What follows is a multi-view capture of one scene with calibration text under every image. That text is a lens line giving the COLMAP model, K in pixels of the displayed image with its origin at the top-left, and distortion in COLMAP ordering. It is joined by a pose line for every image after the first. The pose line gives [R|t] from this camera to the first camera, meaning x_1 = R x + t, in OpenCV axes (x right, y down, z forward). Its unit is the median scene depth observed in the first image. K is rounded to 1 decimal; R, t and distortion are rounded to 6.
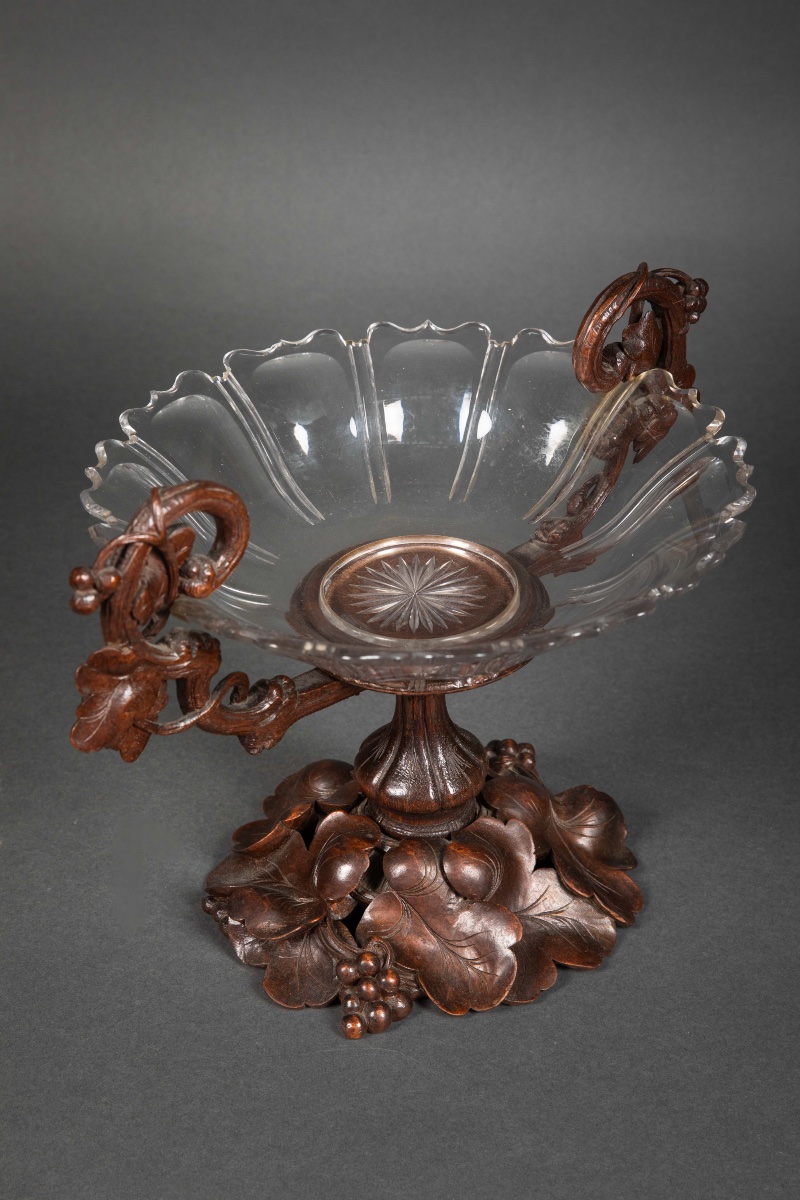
lens RADIAL K [[2152.3, 0, 400.0], [0, 2152.3, 600.0], [0, 0, 1]] dist [0.190058, -0.061049]
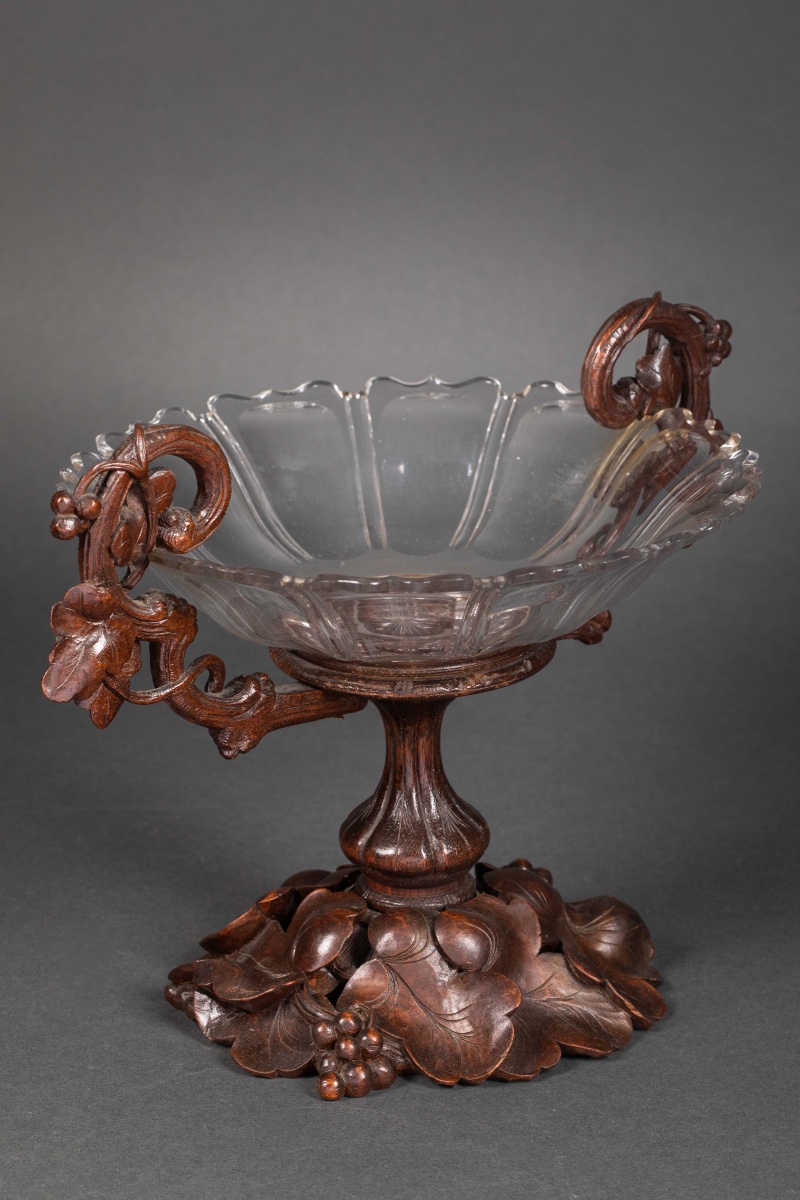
lens RADIAL K [[3861.3, 0, 400.0], [0, 3861.3, 600.0], [0, 0, 1]] dist [0.068657, 1.684399]
pose [[0.999496, 0.012480, -0.029173, 0.050776], [-0.019365, 0.968242, -0.249264, 0.391804], [0.025136, 0.249704, 0.967996, -0.590707]]
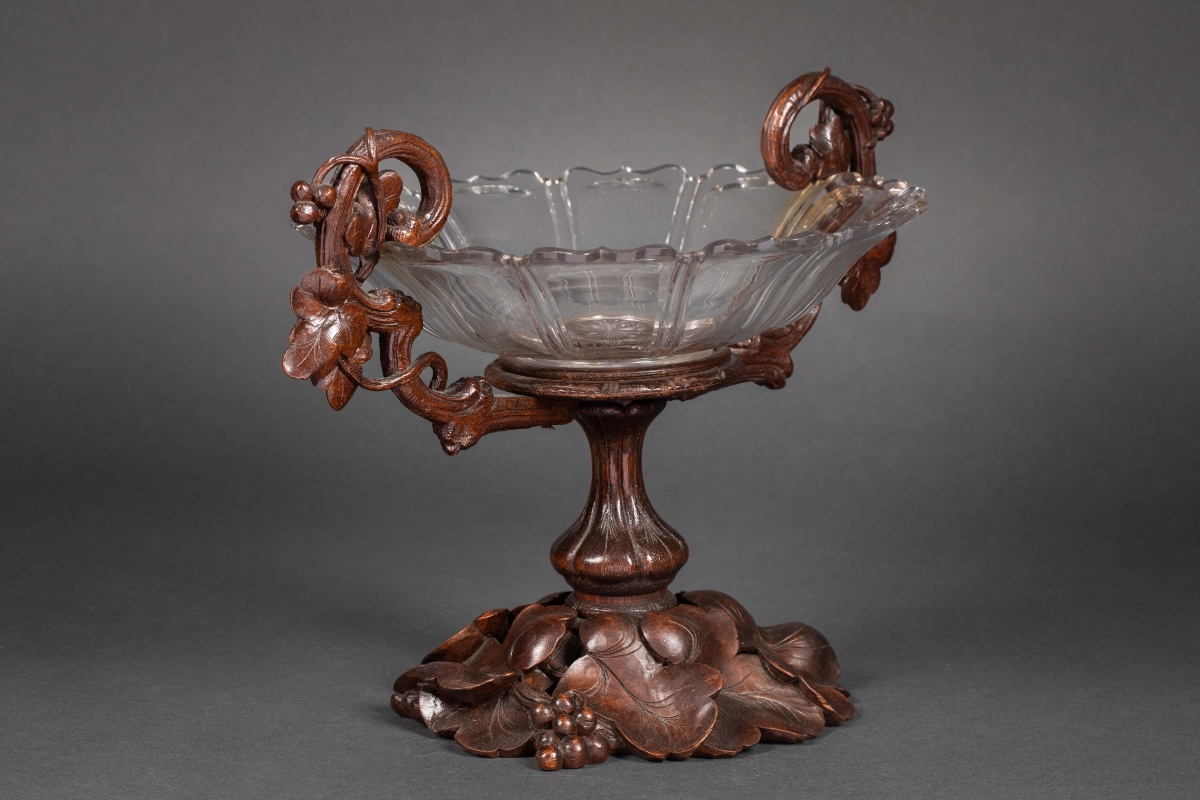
lens RADIAL K [[3603.1, 0, 636.7], [0, 3603.1, 394.4], [0, 0, 1]] dist [0.095160, 0.900954]
pose [[0.999962, -0.008728, 0.000748, 0.017682], [0.008340, 0.922424, -0.386090, 0.655594], [0.002680, 0.386081, 0.922461, -0.541473]]
